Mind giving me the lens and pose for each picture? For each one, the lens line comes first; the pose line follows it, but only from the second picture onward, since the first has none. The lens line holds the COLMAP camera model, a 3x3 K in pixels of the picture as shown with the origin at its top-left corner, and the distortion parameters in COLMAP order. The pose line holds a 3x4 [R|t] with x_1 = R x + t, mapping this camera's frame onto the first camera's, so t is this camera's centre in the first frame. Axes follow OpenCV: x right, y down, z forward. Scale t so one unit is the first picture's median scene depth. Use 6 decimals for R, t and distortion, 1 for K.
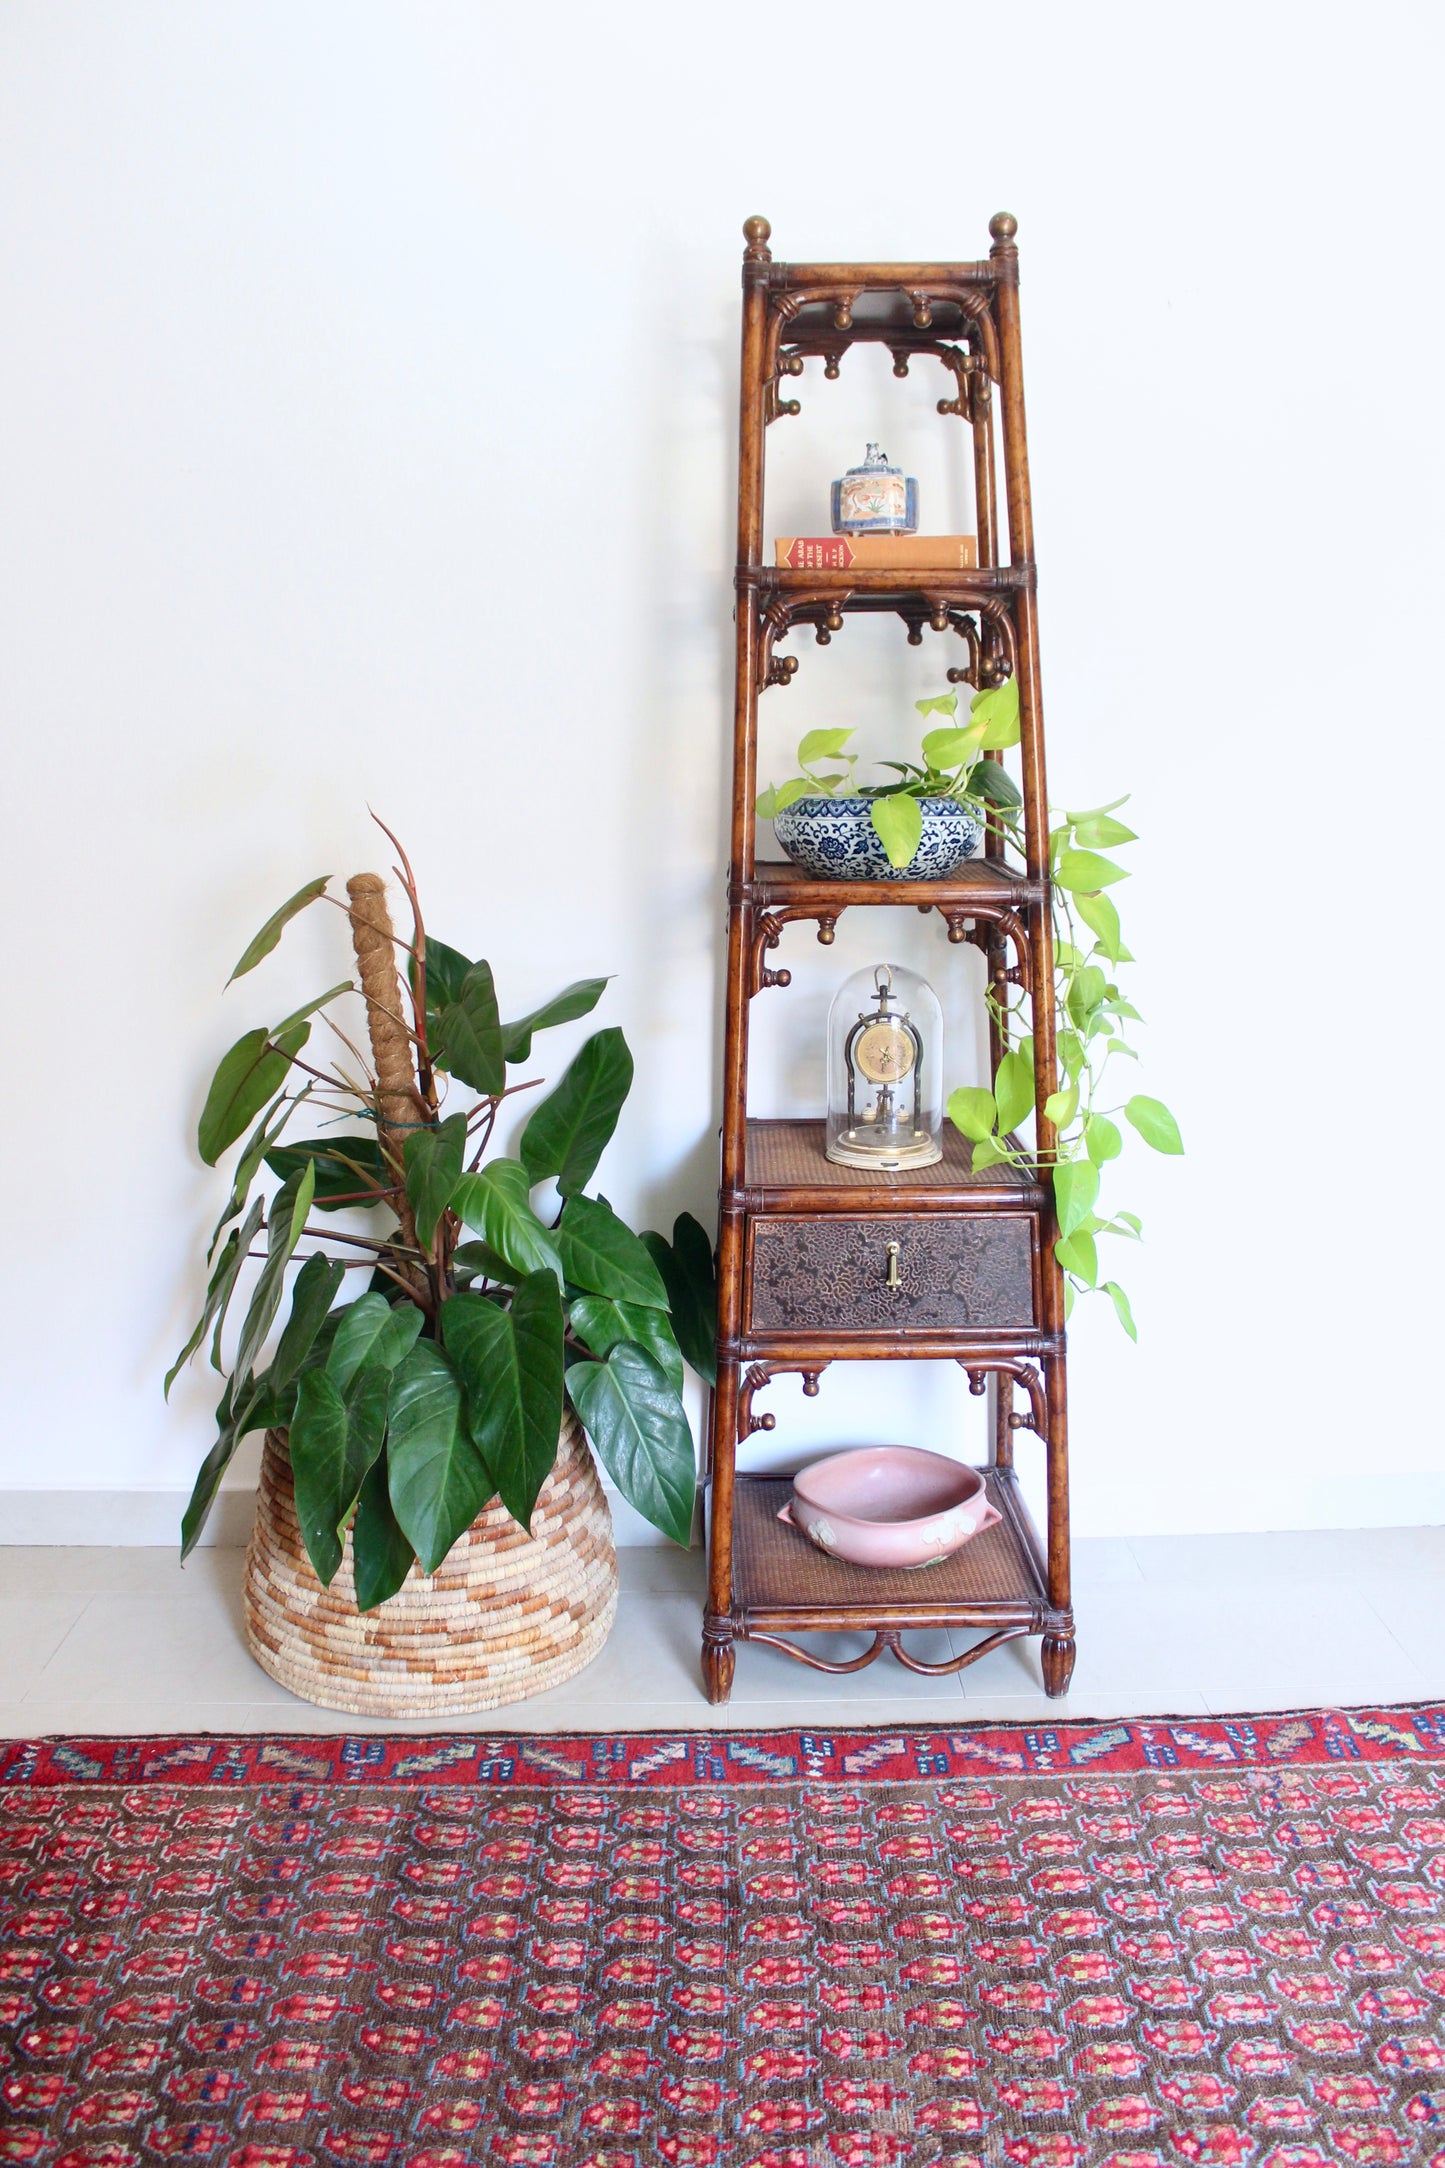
lens RADIAL K [[1776.0, 0, 730.6], [0, 1776.0, 1078.2], [0, 0, 1]] dist [-0.161126, 0.134501]
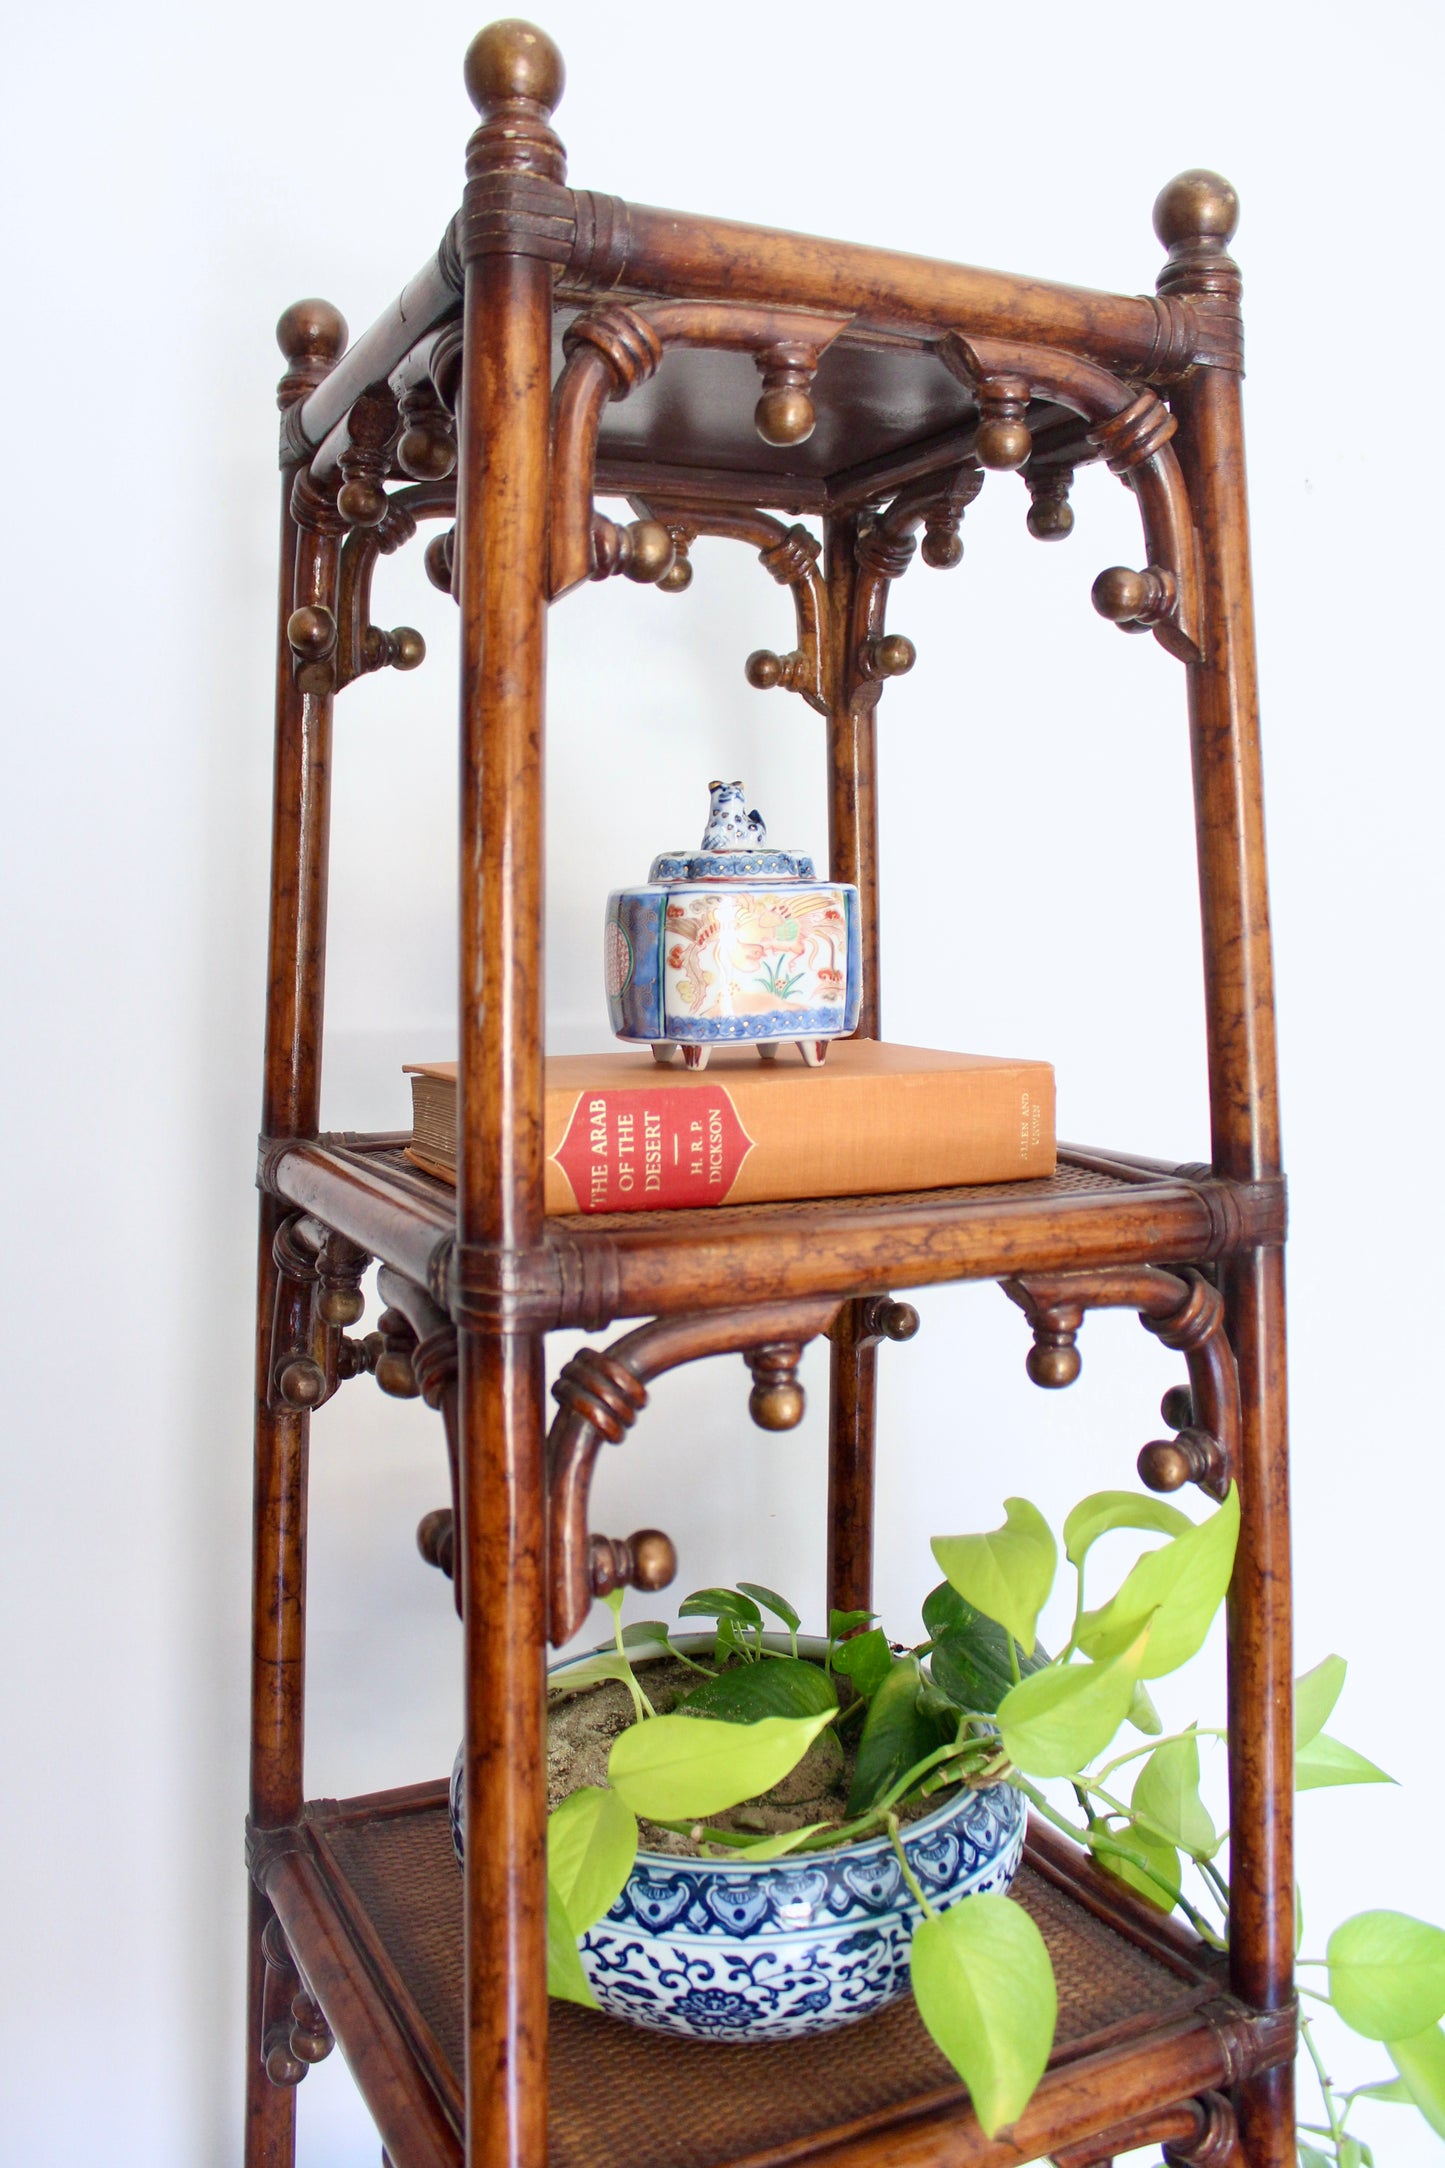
lens RADIAL K [[1778.5, 0, 722.6], [0, 1778.5, 1076.7], [0, 0, 1]] dist [-0.163469, 0.135468]
pose [[0.890106, -0.033879, 0.454492, -0.083677], [0.077582, 0.993942, -0.077850, -0.283524], [-0.449101, 0.104555, 0.887342, 0.704332]]
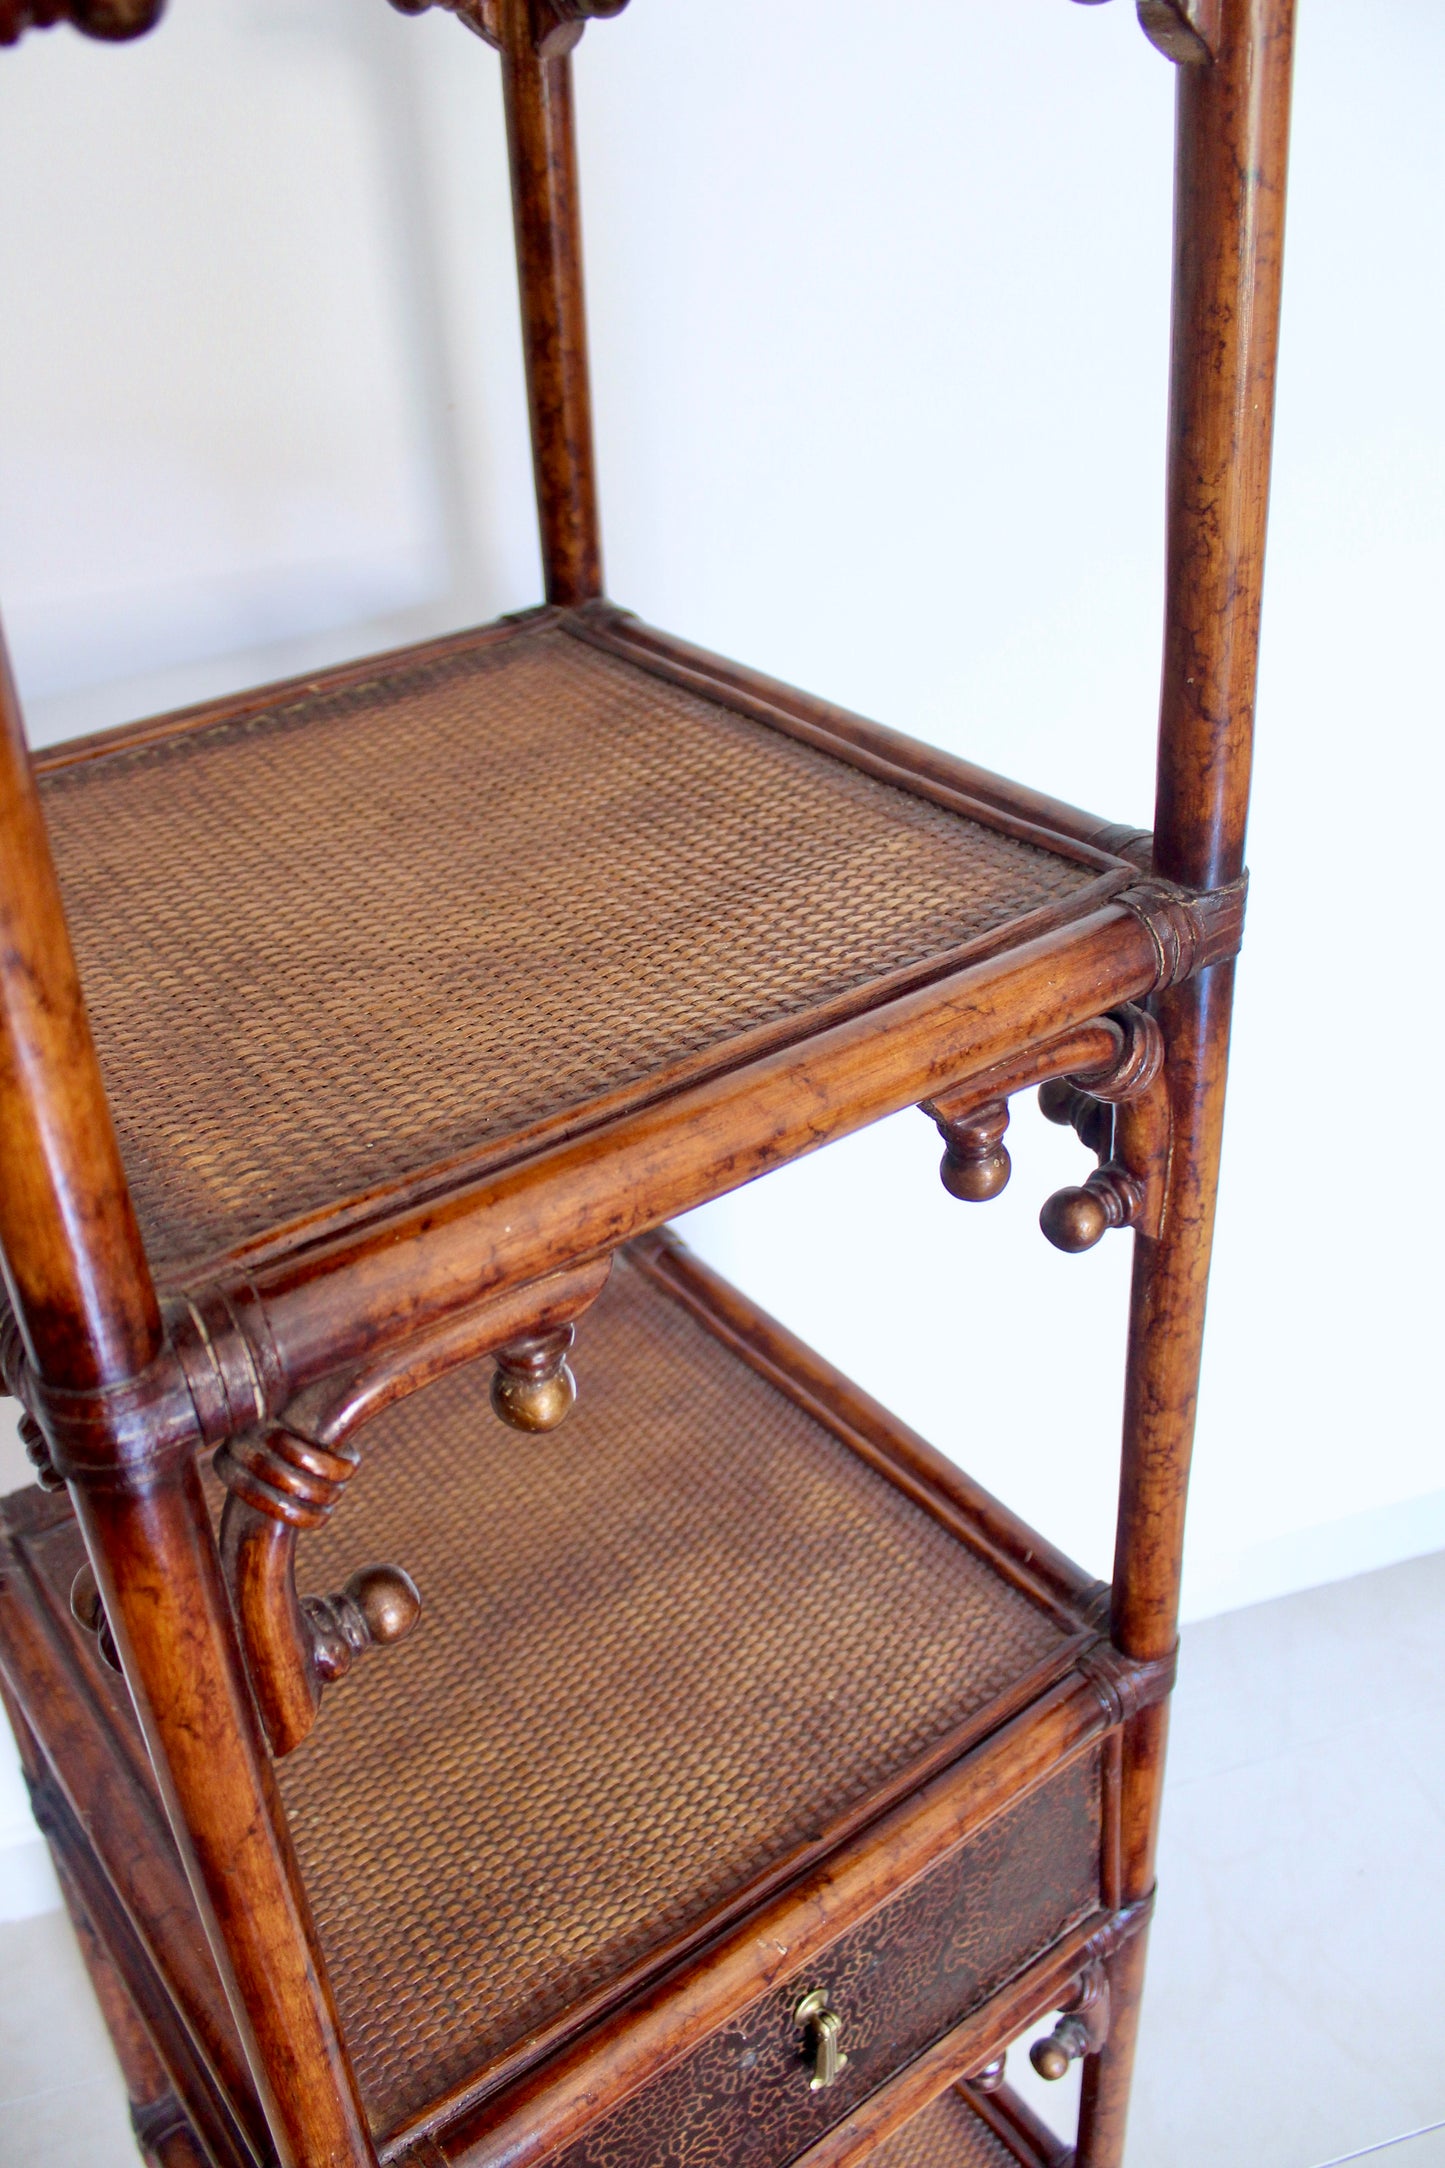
lens RADIAL K [[1764.8, 0, 701.0], [0, 1764.8, 1079.1], [0, 0, 1]] dist [-0.169565, 0.145754]
pose [[0.801406, -0.343487, 0.489658, -0.021959], [0.140801, 0.903995, 0.403693, -0.197717], [-0.581312, -0.254578, 0.772830, 0.826830]]
